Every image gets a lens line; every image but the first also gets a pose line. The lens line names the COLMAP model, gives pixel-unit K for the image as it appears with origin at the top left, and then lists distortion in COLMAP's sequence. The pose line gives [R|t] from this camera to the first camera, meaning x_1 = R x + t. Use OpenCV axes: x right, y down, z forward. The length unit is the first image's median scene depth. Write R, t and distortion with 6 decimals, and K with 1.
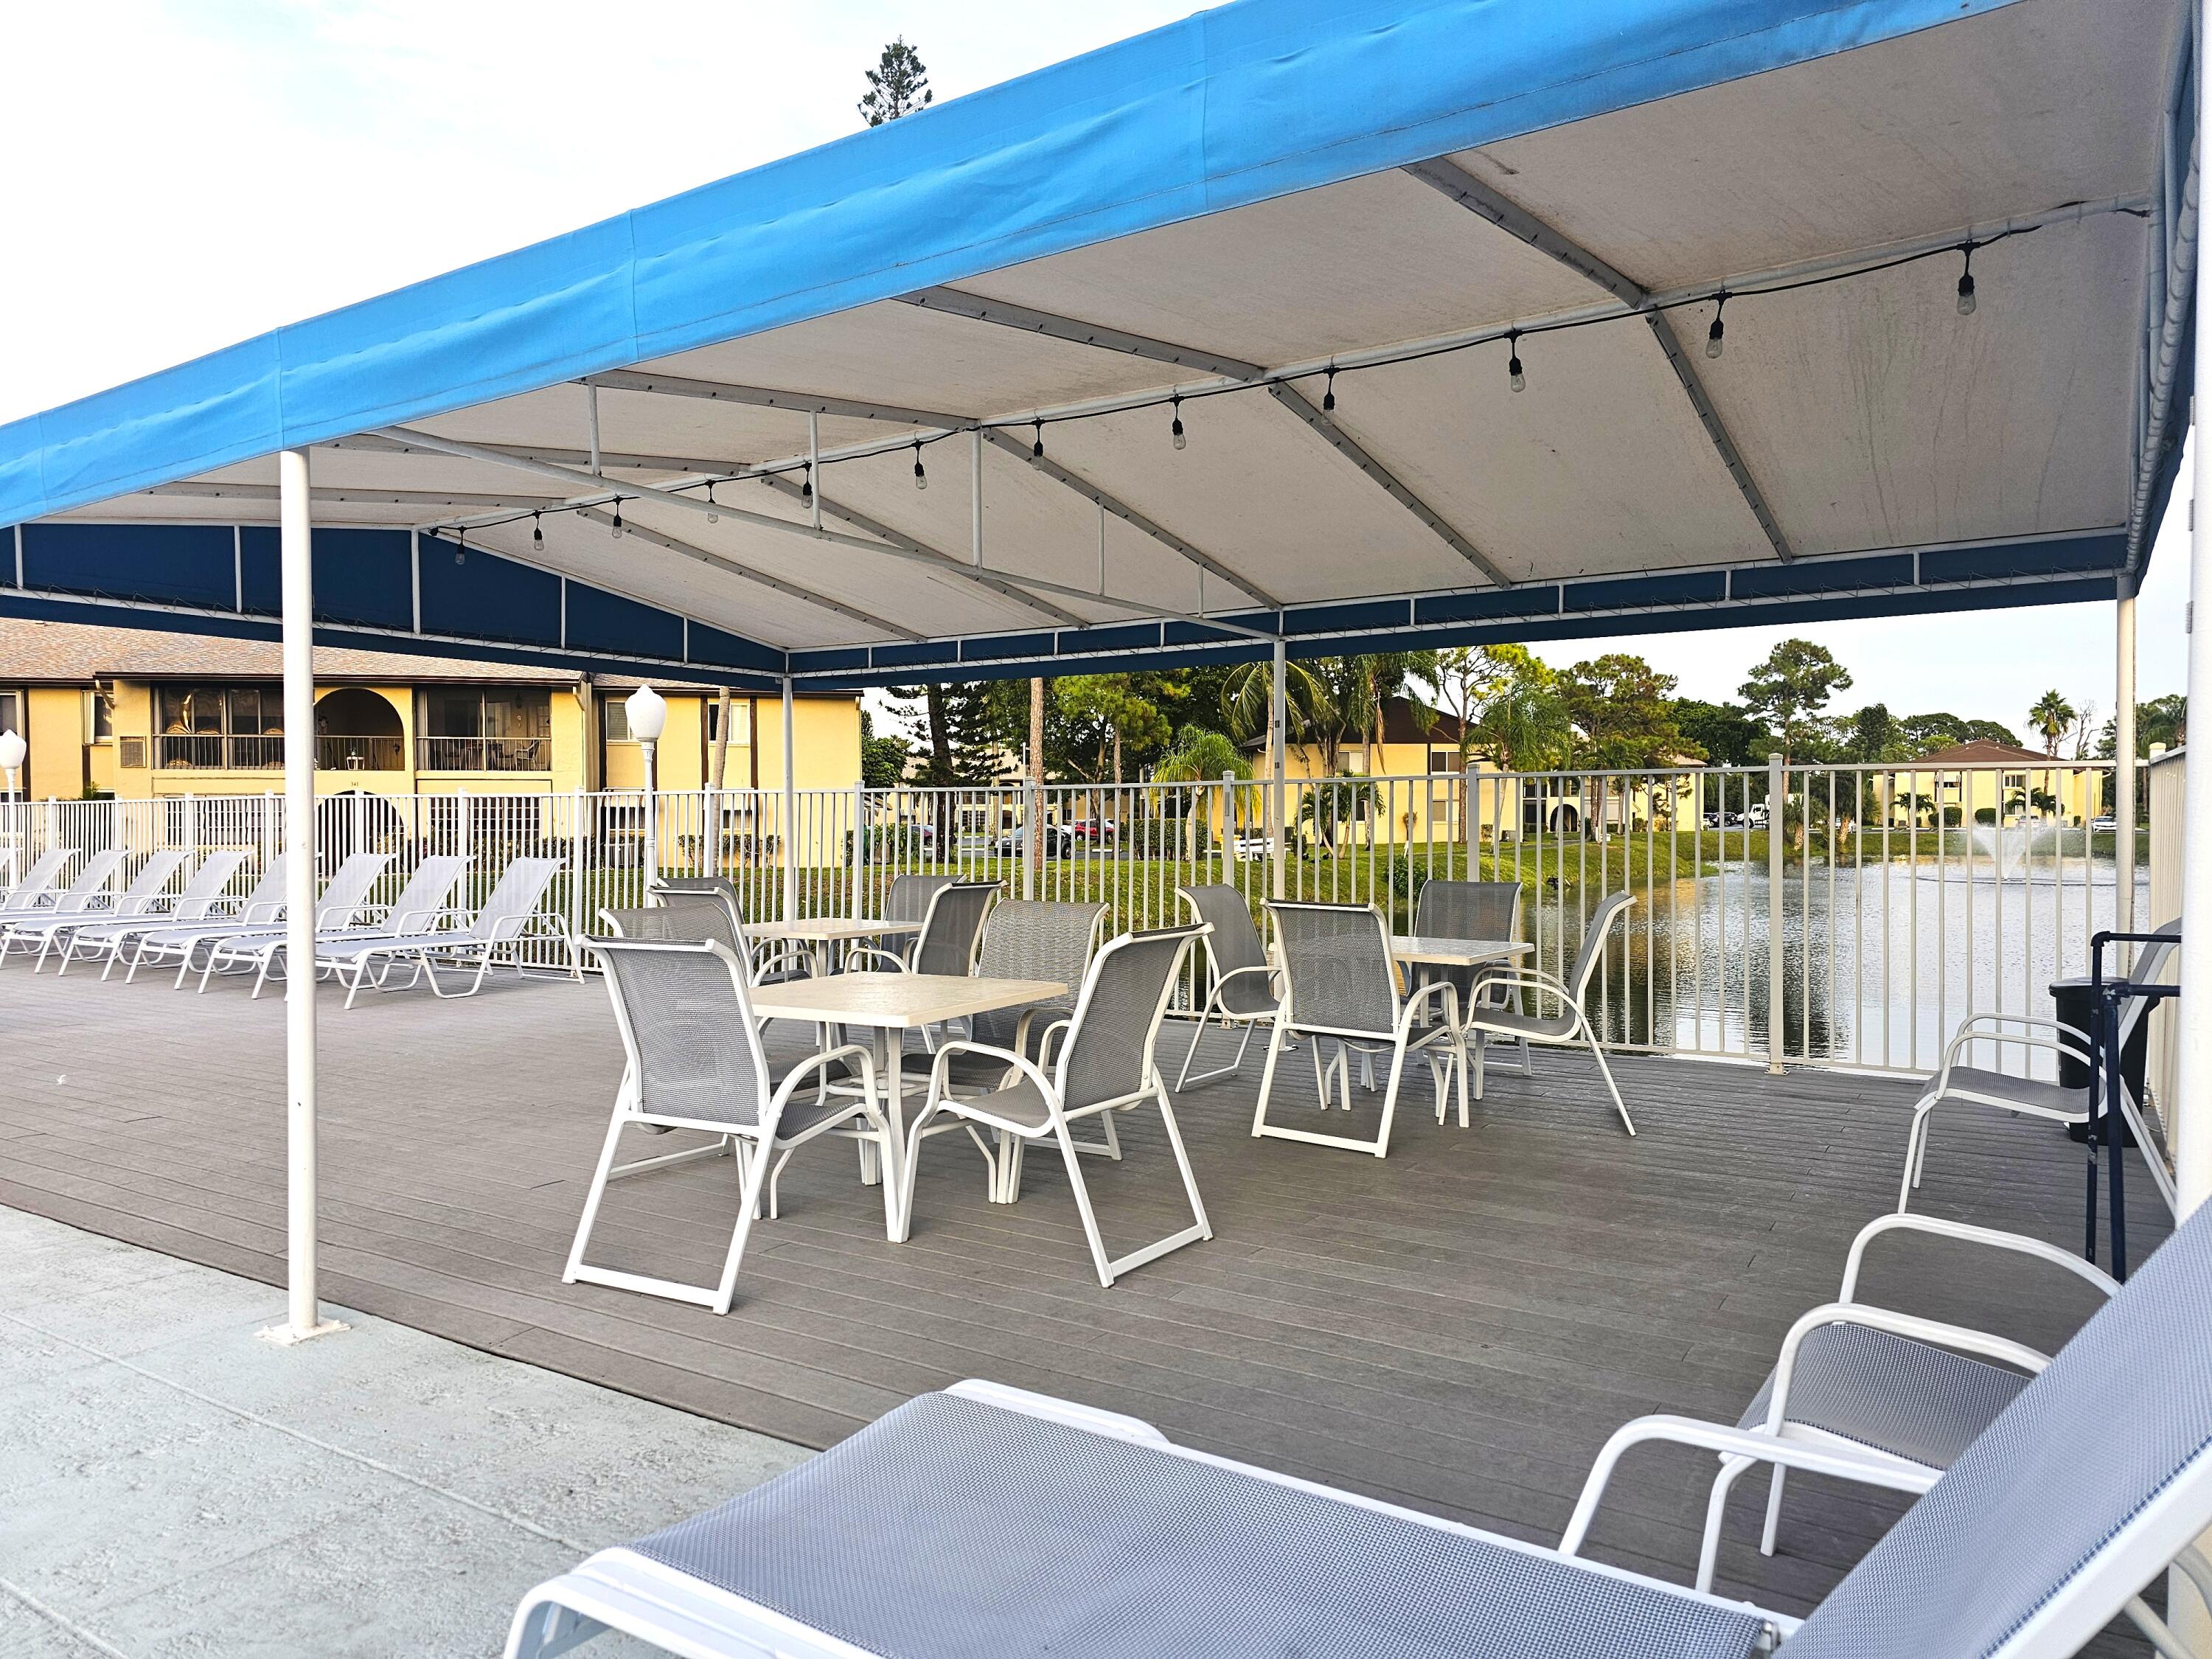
lens RADIAL K [[1464.4, 0, 1105.4], [0, 1464.4, 859.2], [0, 0, 1]] dist [0.080607, -0.093041]
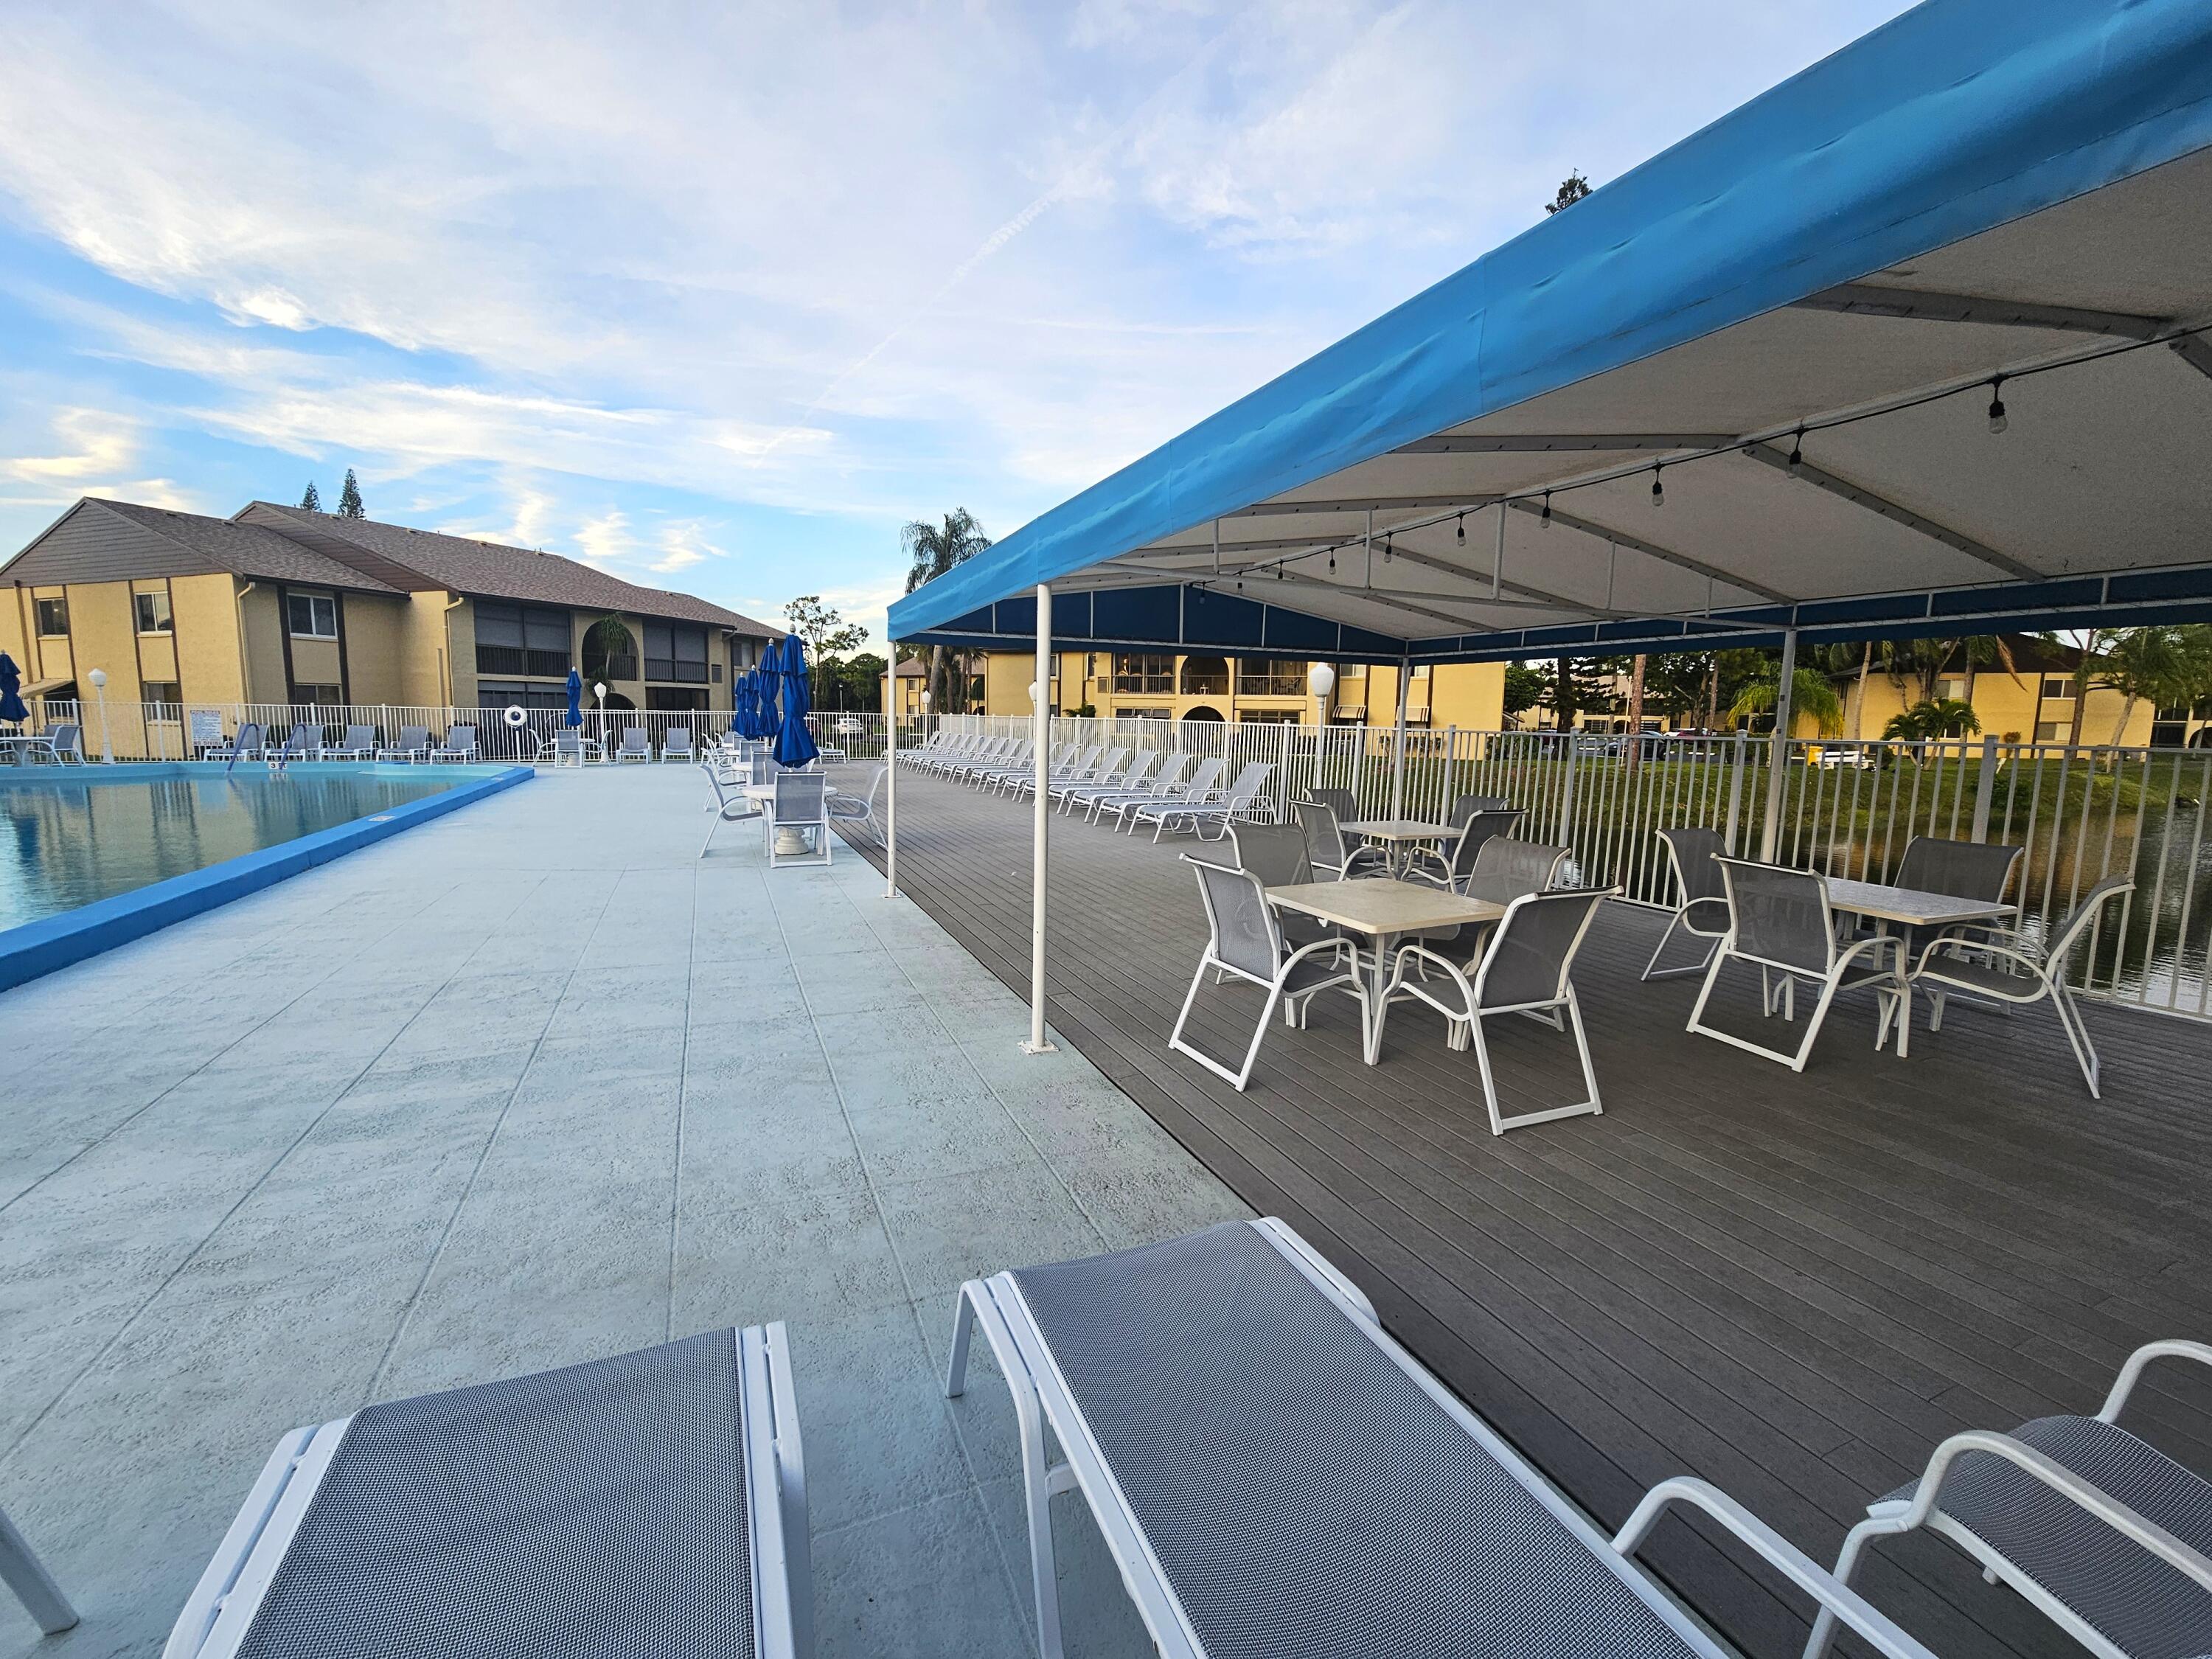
lens RADIAL K [[905.2, 0, 1106.0], [0, 905.2, 829.5], [0, 0, 1]] dist [-0.001858, 0.000050]
pose [[0.836430, 0.087326, -0.541073, 0.107100], [-0.038289, 0.994123, 0.101255, -0.063328], [0.546735, -0.063975, 0.834858, 0.064154]]
